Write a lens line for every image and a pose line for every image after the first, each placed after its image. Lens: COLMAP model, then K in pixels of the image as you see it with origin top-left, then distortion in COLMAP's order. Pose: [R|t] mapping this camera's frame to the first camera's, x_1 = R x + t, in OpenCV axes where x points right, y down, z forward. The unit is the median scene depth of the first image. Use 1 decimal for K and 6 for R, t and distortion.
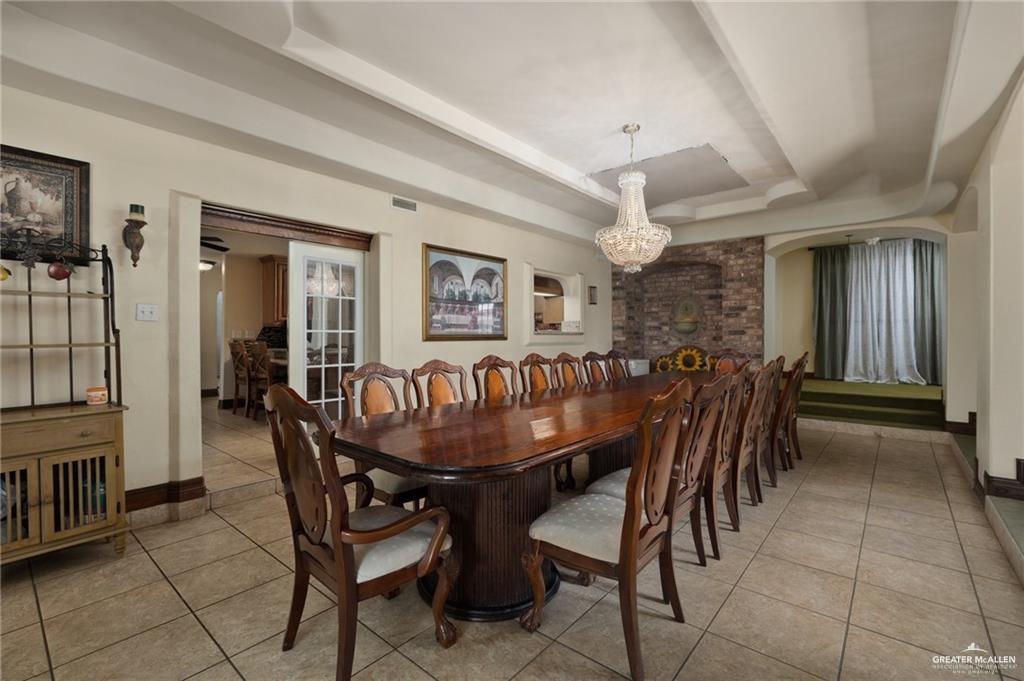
lens RADIAL K [[460.3, 0, 512.0], [0, 460.3, 340.5], [0, 0, 1]] dist [0.000269, 0.000001]
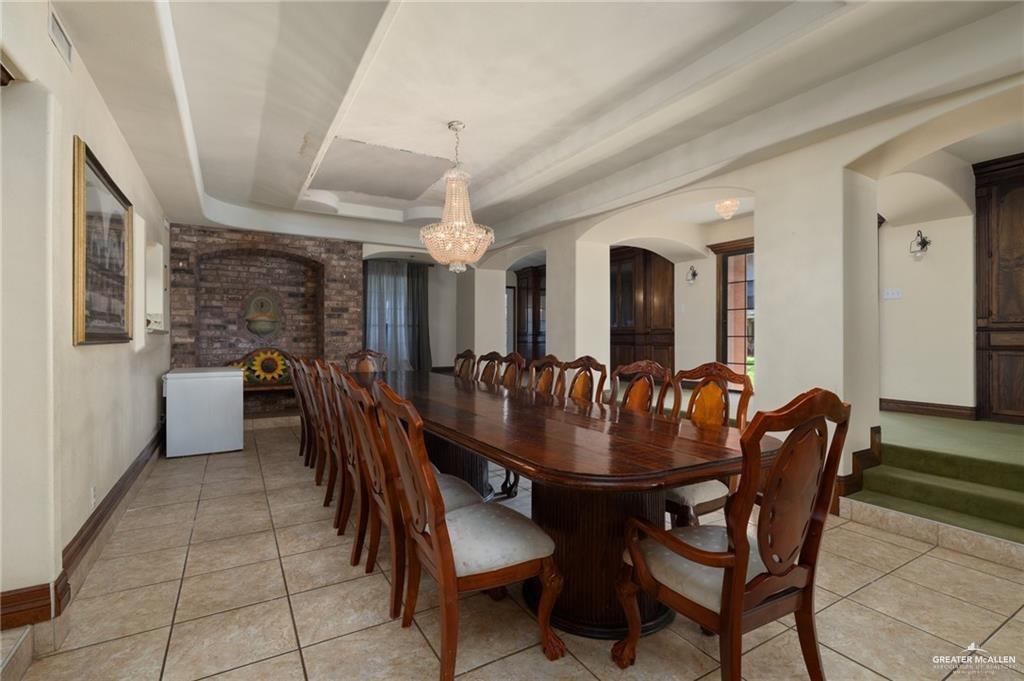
lens RADIAL K [[475.1, 0, 512.0], [0, 475.1, 340.5], [0, 0, 1]] dist [-0.001070, -0.000405]
pose [[0.330737, -0.006044, 0.943704, -0.315217], [0.006832, 0.999969, 0.004010, -0.003449], [-0.943698, 0.005121, 0.330767, 0.266448]]
